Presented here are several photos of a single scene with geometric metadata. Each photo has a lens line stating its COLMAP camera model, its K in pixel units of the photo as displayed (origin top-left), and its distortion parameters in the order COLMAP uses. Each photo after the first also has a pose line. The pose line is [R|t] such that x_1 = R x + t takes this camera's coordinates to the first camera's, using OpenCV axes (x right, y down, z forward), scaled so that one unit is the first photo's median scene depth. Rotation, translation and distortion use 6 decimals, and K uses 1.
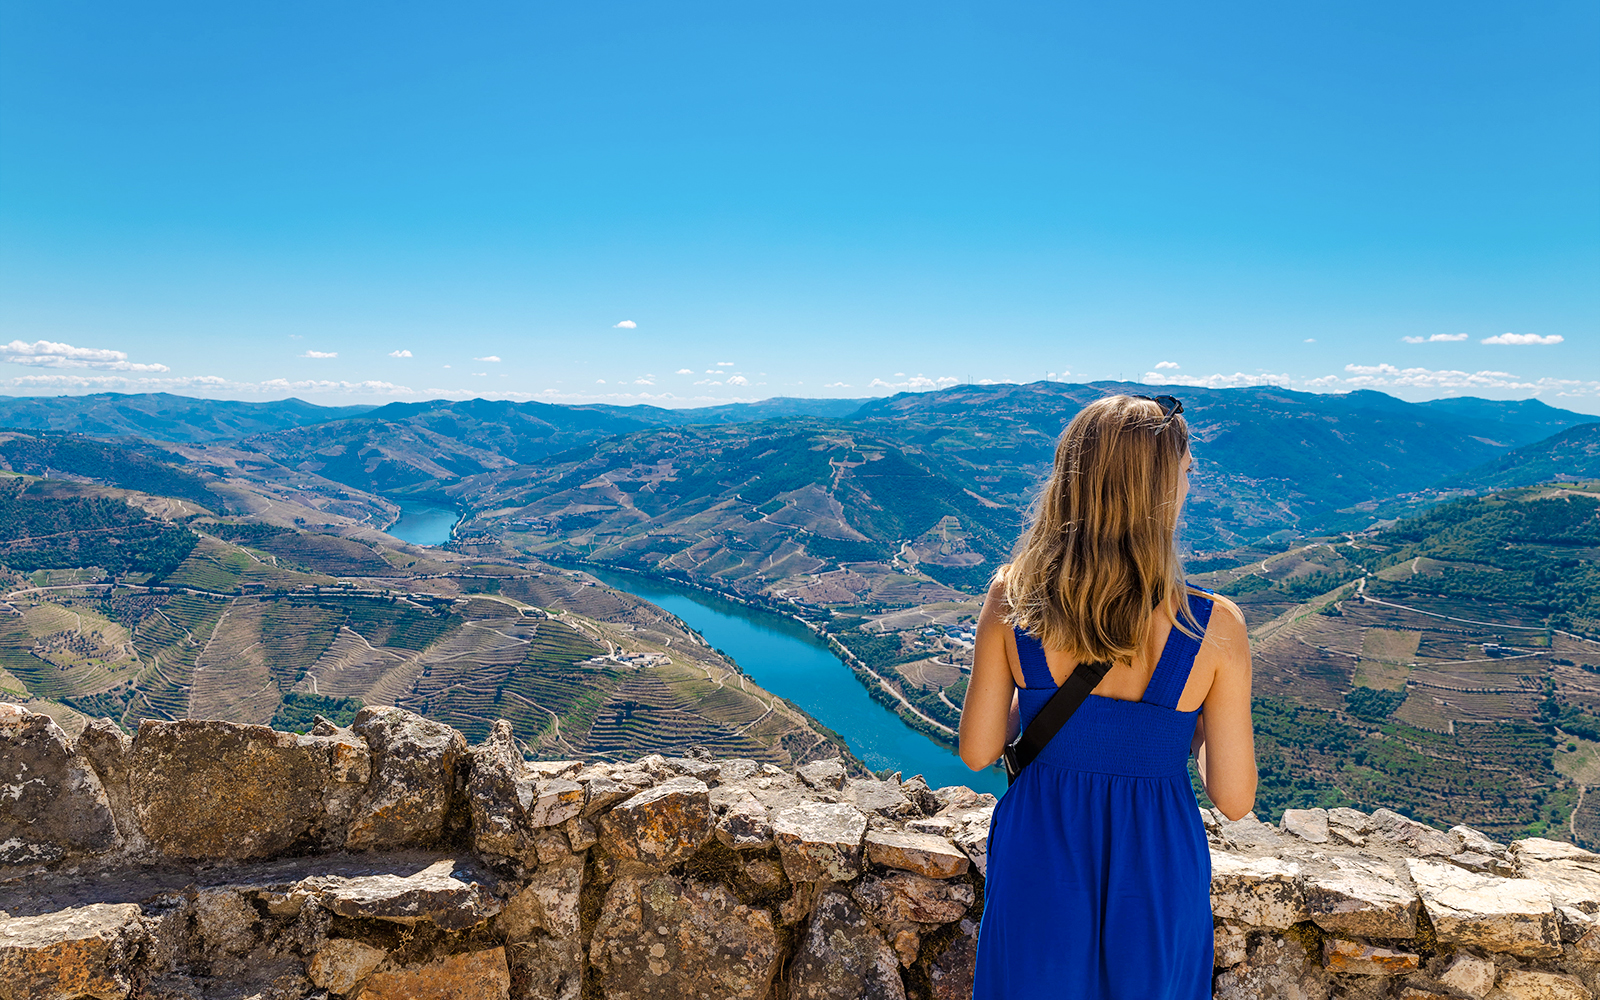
lens RADIAL K [[1136.6, 0, 800.0], [0, 1136.6, 500.0], [0, 0, 1]] dist [-0.049205, 0.000526]
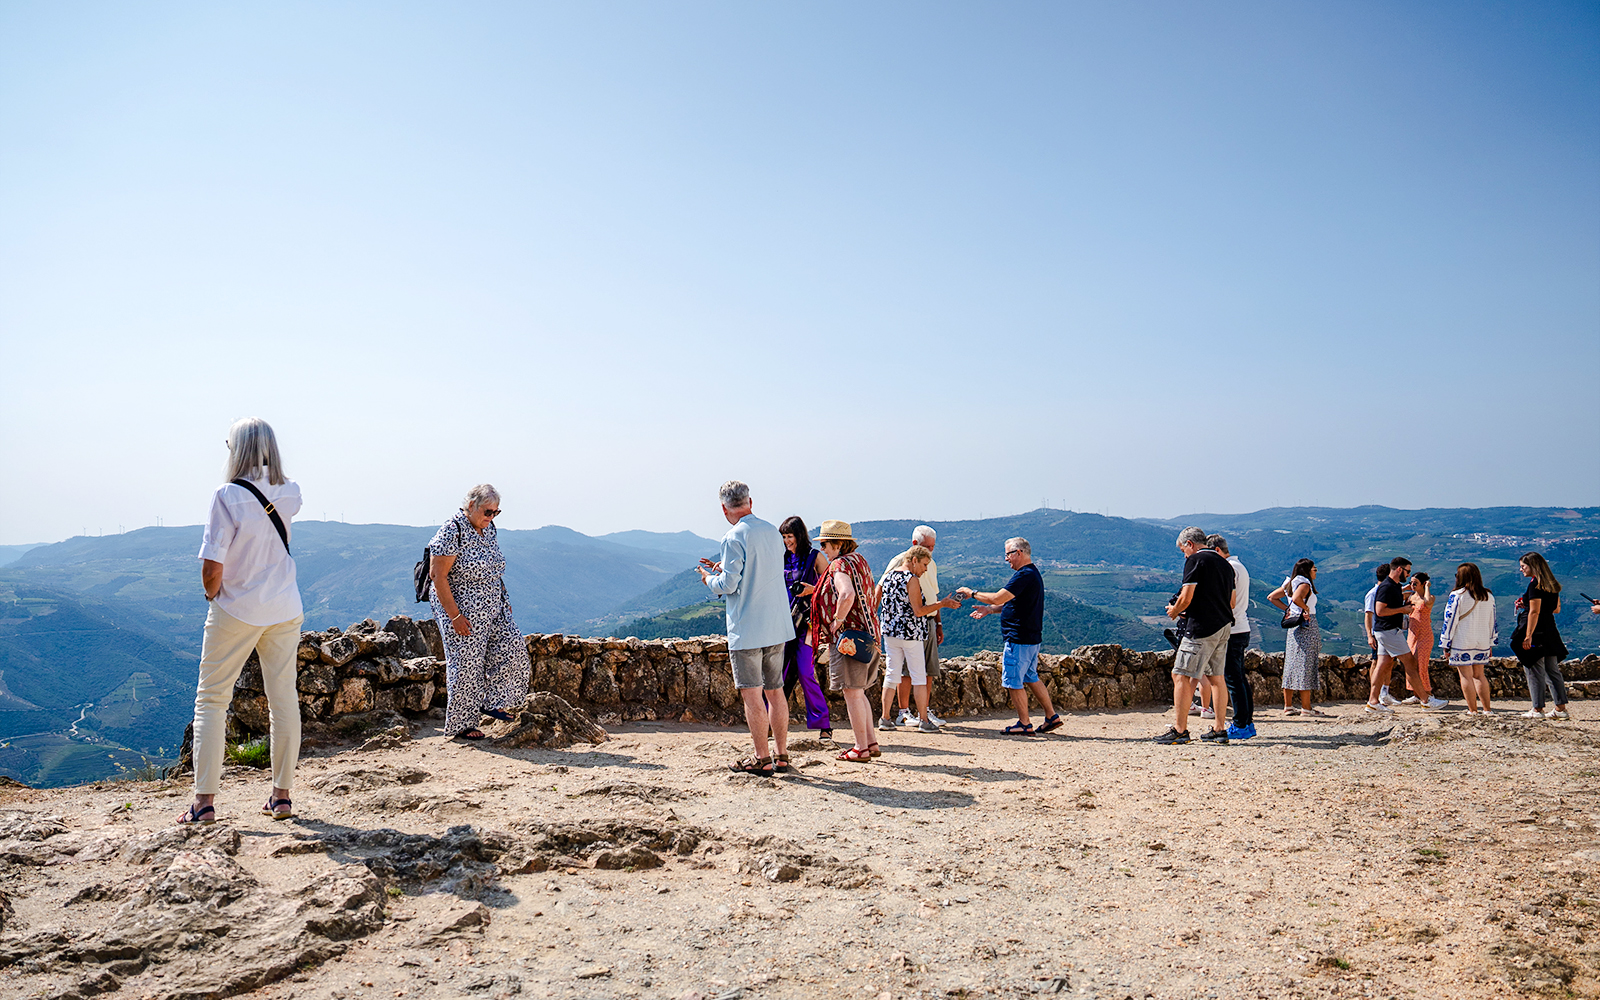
lens RADIAL K [[1136.6, 0, 800.0], [0, 1136.6, 500.0], [0, 0, 1]] dist [-0.049205, 0.000526]
pose [[0.777702, 0.002065, 0.628629, -1.804011], [0.074813, 0.992584, -0.095814, 0.237998], [-0.624165, 0.121545, 0.771780, -2.388768]]
